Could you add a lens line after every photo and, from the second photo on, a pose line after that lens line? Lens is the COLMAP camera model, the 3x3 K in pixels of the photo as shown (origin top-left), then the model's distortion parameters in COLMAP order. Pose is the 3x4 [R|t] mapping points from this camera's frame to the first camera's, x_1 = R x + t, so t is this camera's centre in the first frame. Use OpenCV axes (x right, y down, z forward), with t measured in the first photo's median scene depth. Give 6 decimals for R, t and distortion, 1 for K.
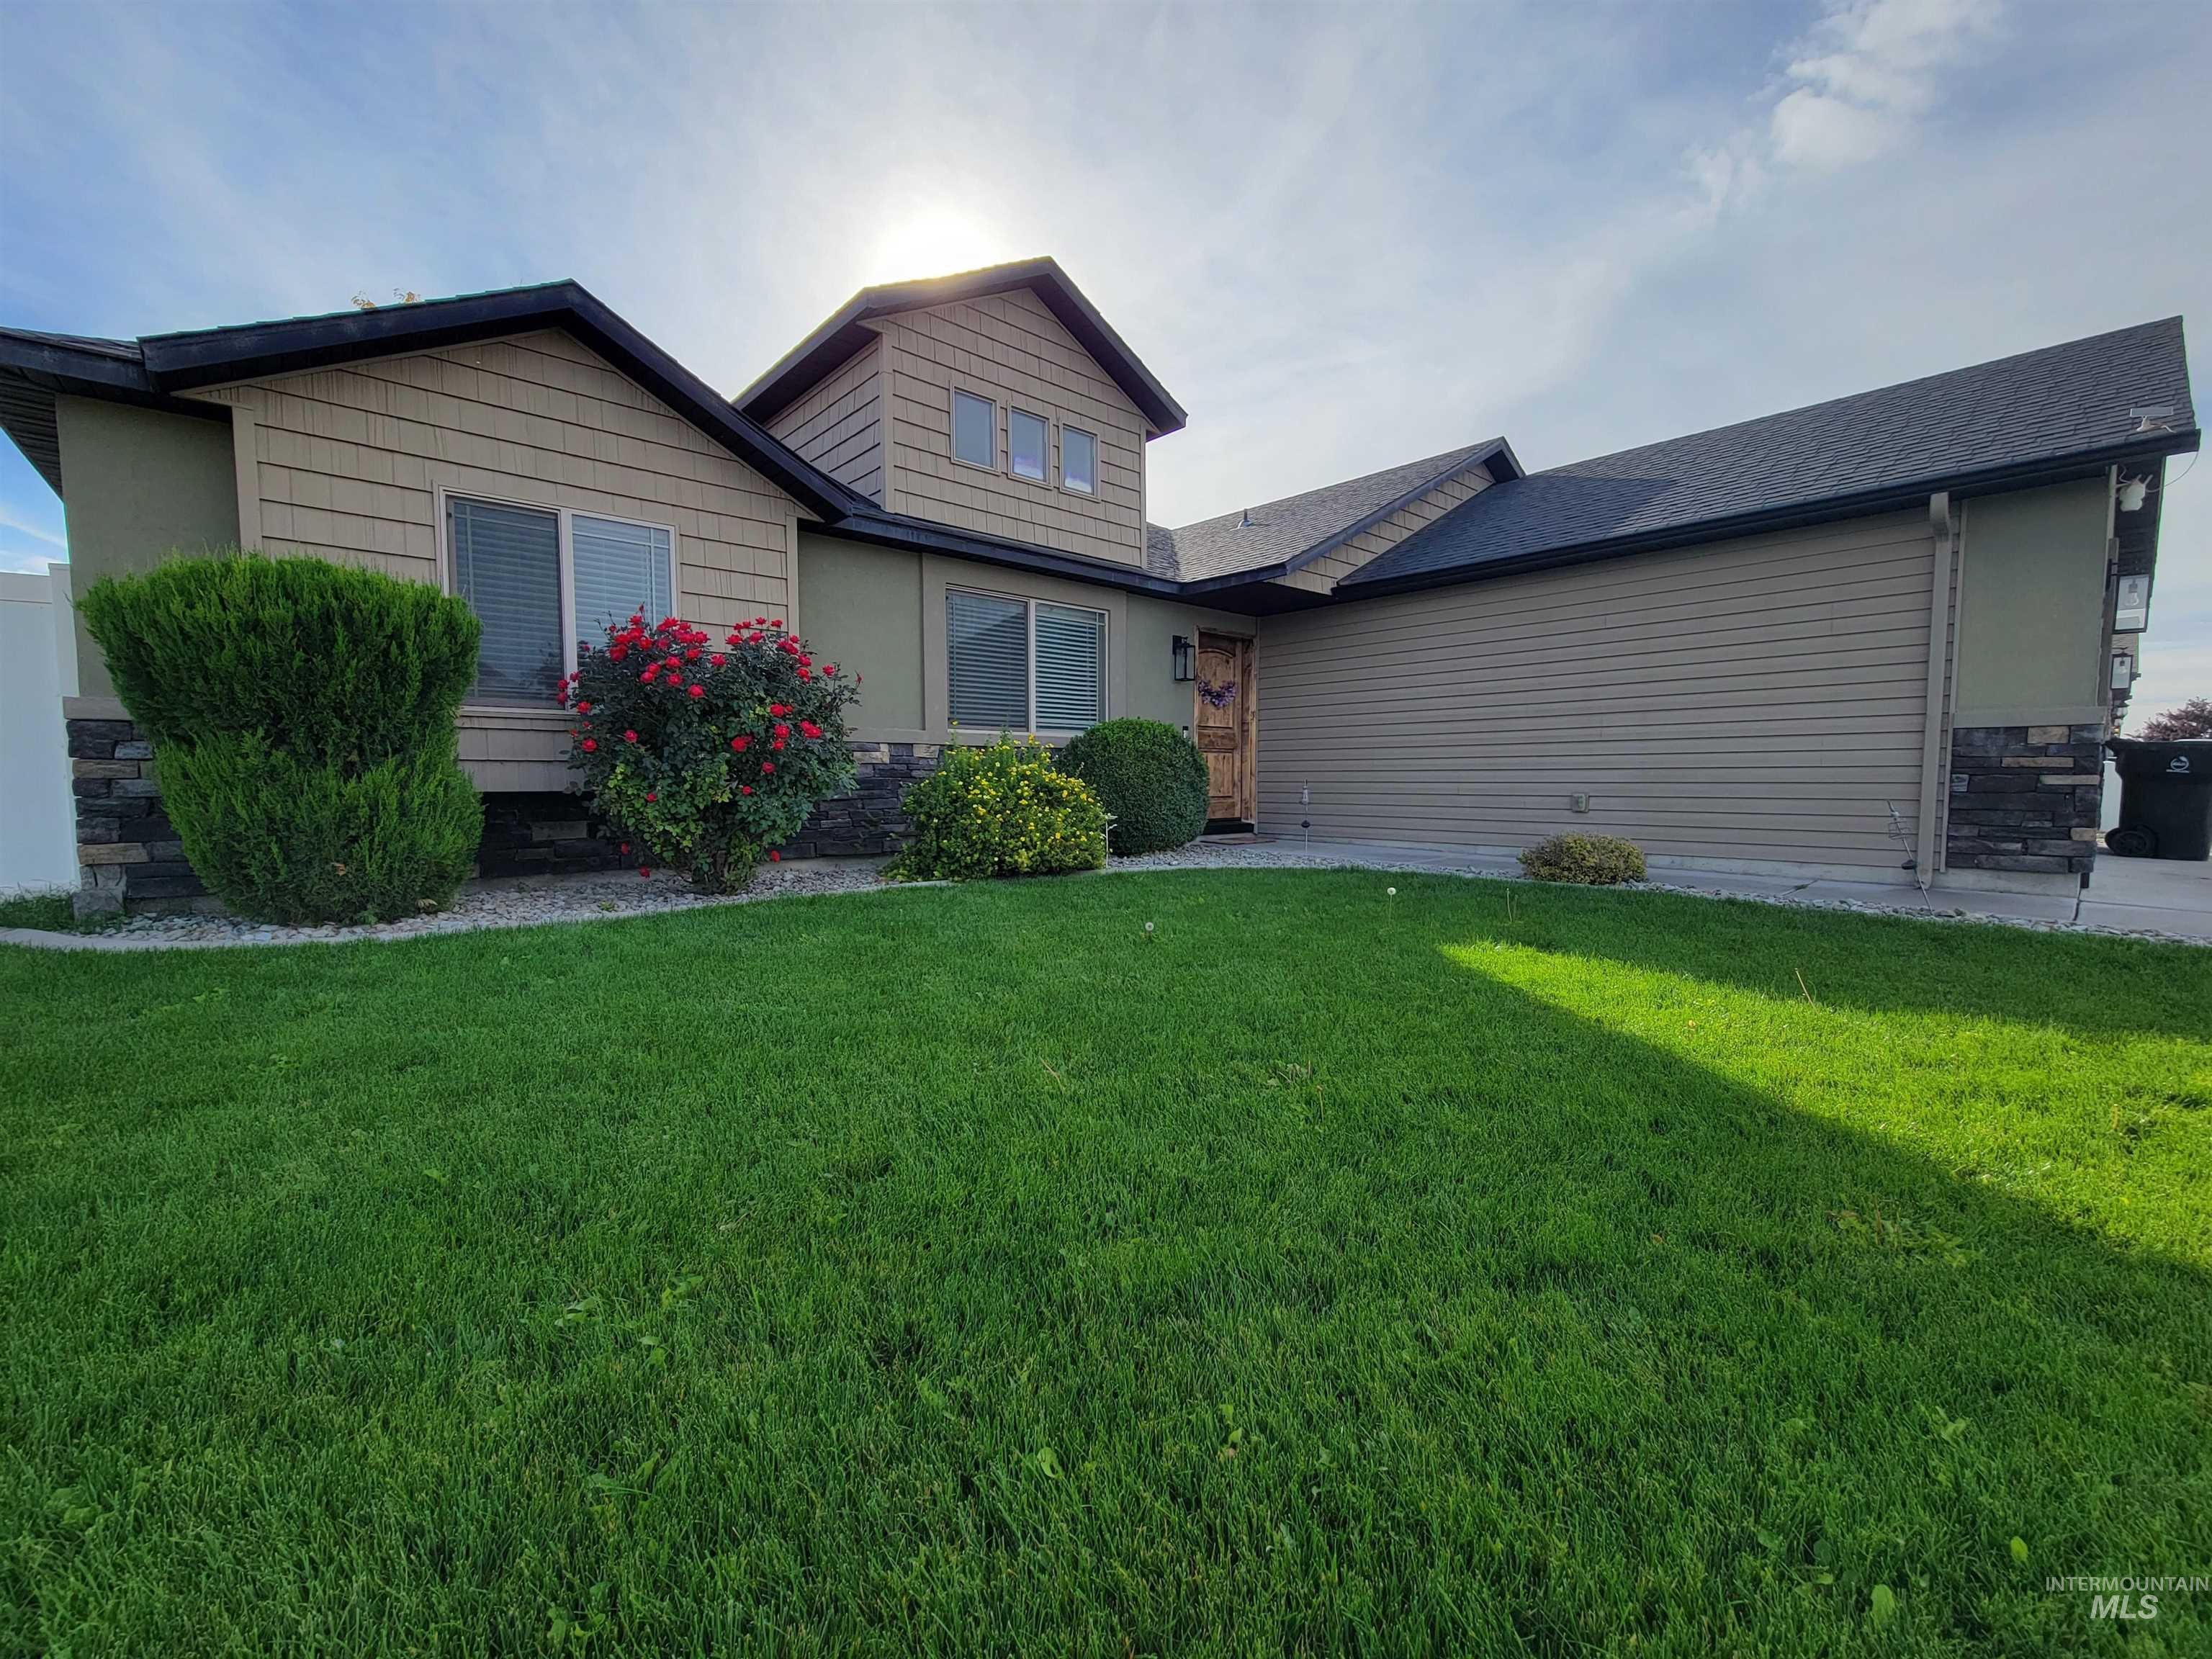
lens RADIAL K [[900.2, 0, 1103.5], [0, 900.2, 832.5], [0, 0, 1]] dist [-0.002555, -0.000204]
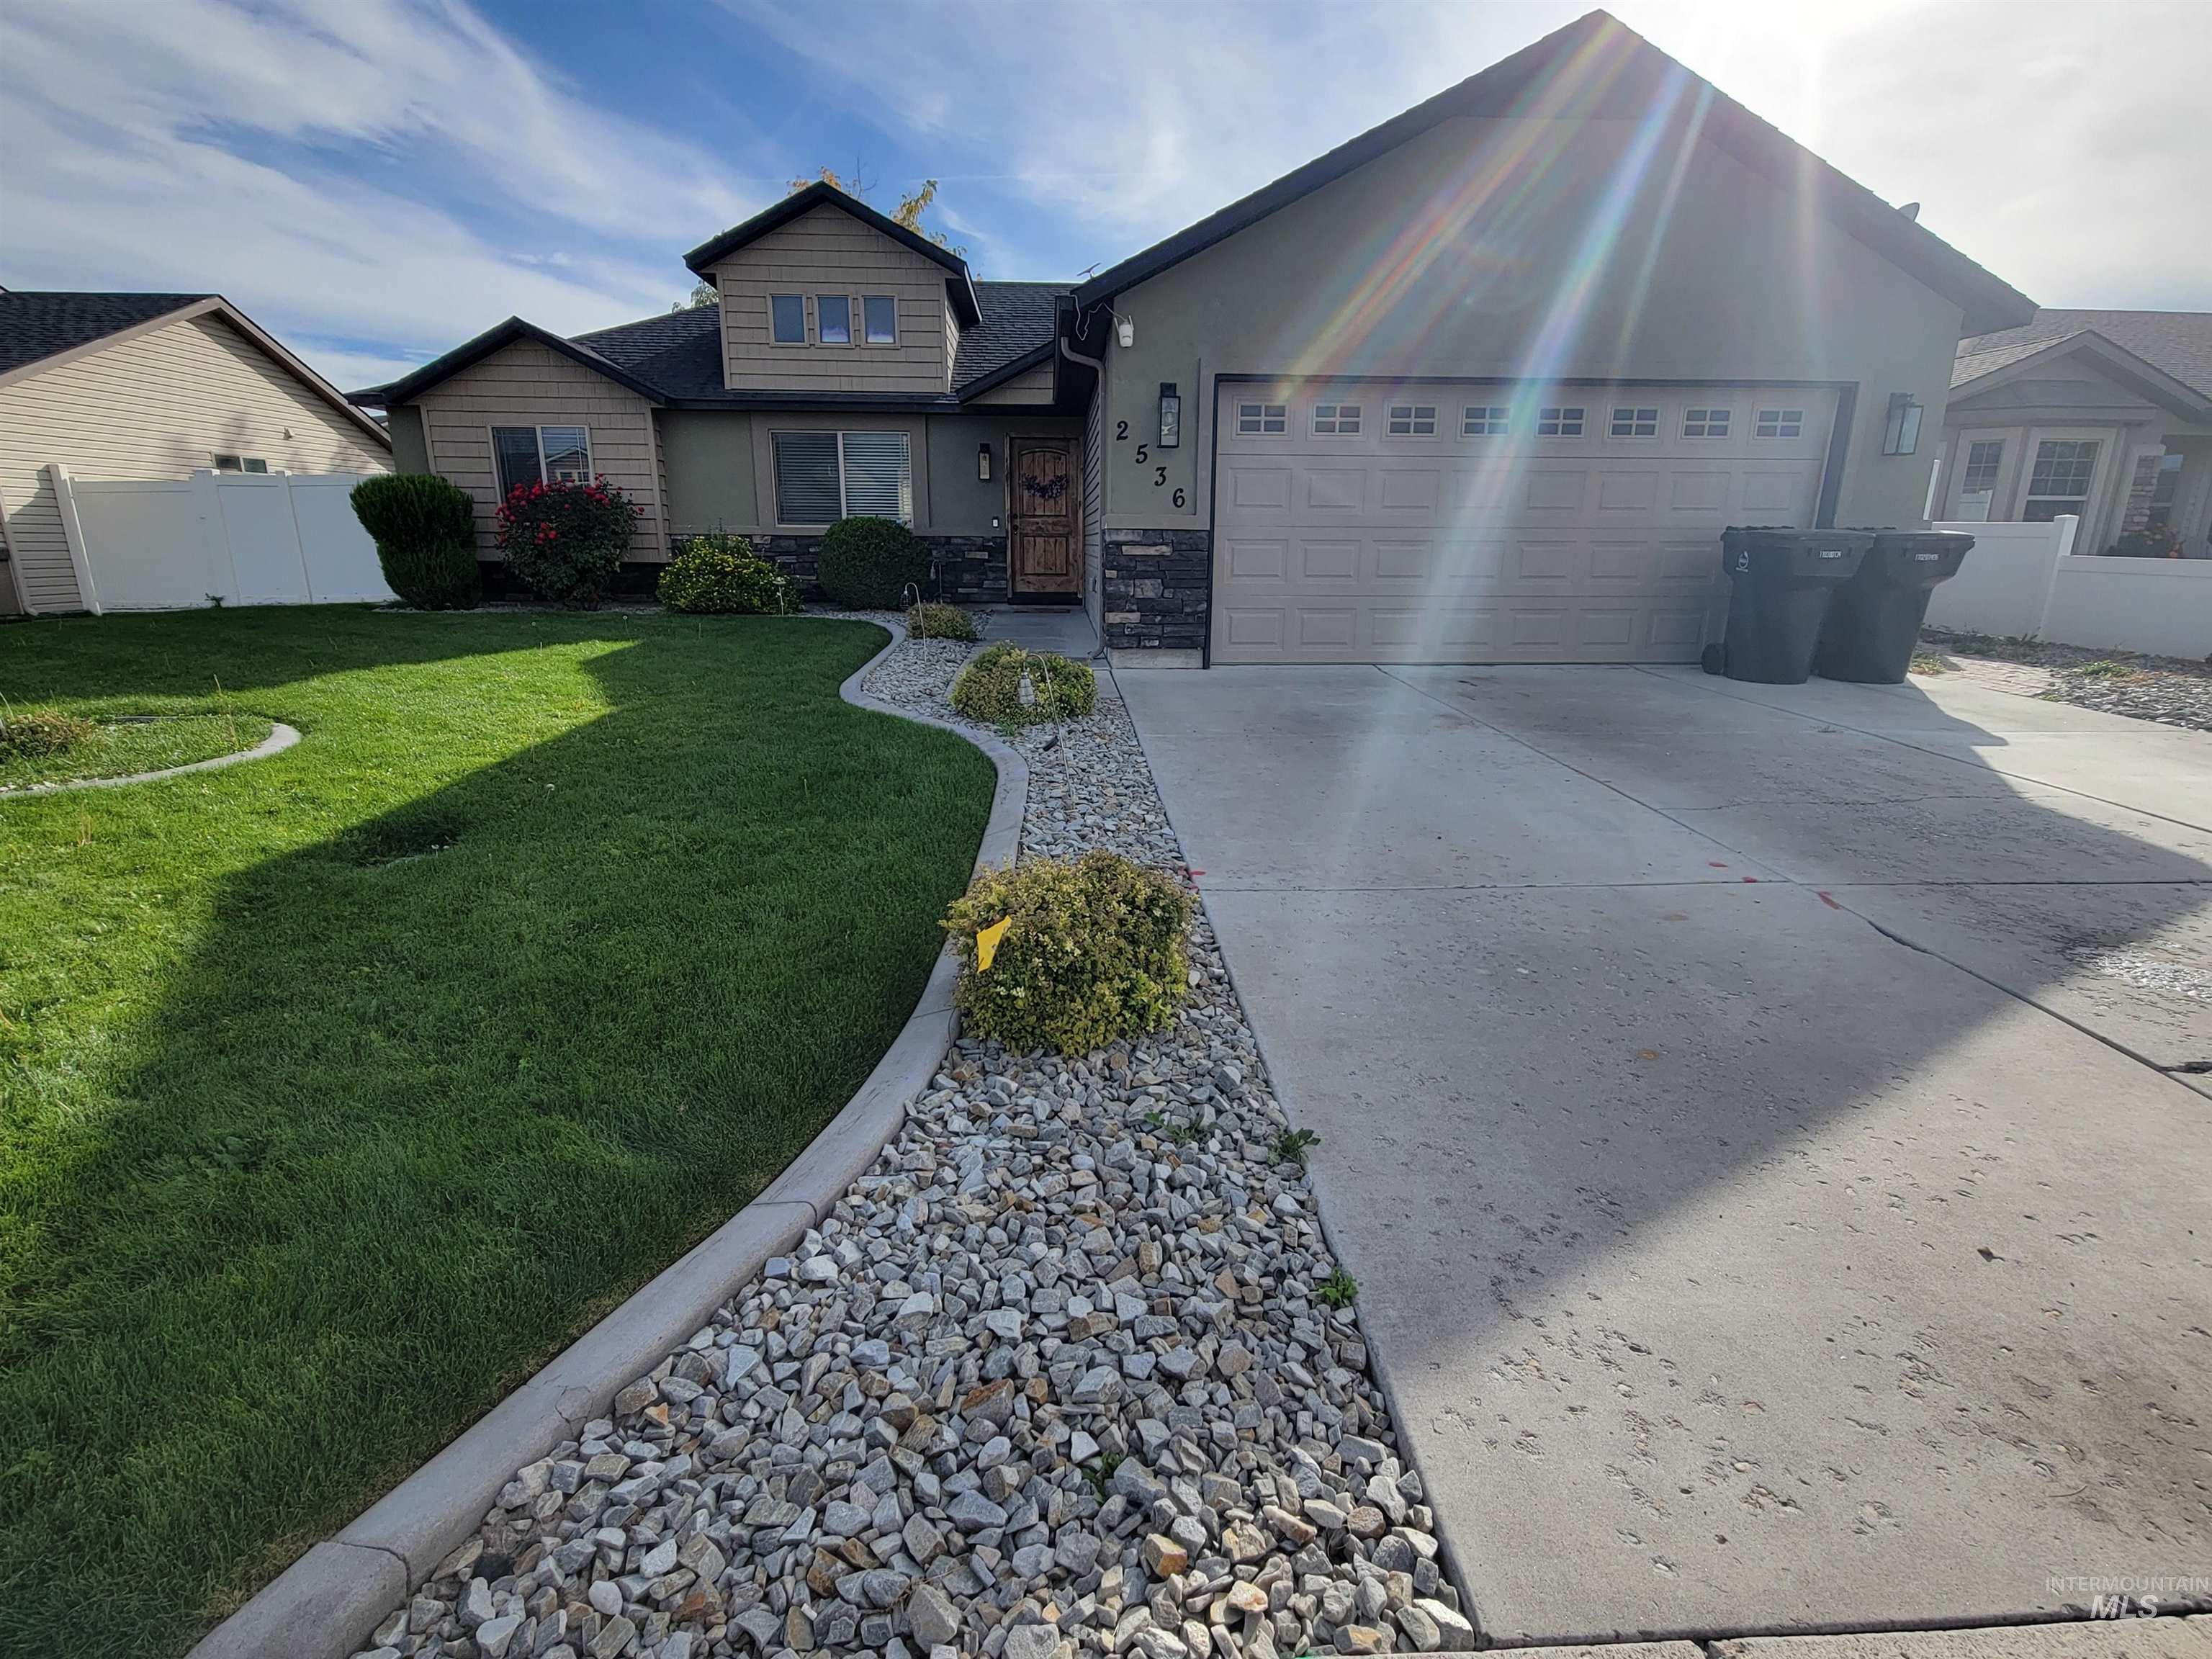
lens RADIAL K [[1066.6, 0, 1110.0], [0, 1066.6, 829.7], [0, 0, 1]] dist [-0.001154, -0.000977]
pose [[0.780004, 0.168222, -0.602739, 1.868259], [-0.045676, 0.975926, 0.213268, -0.022259], [0.624105, -0.138819, 0.768910, -0.196677]]
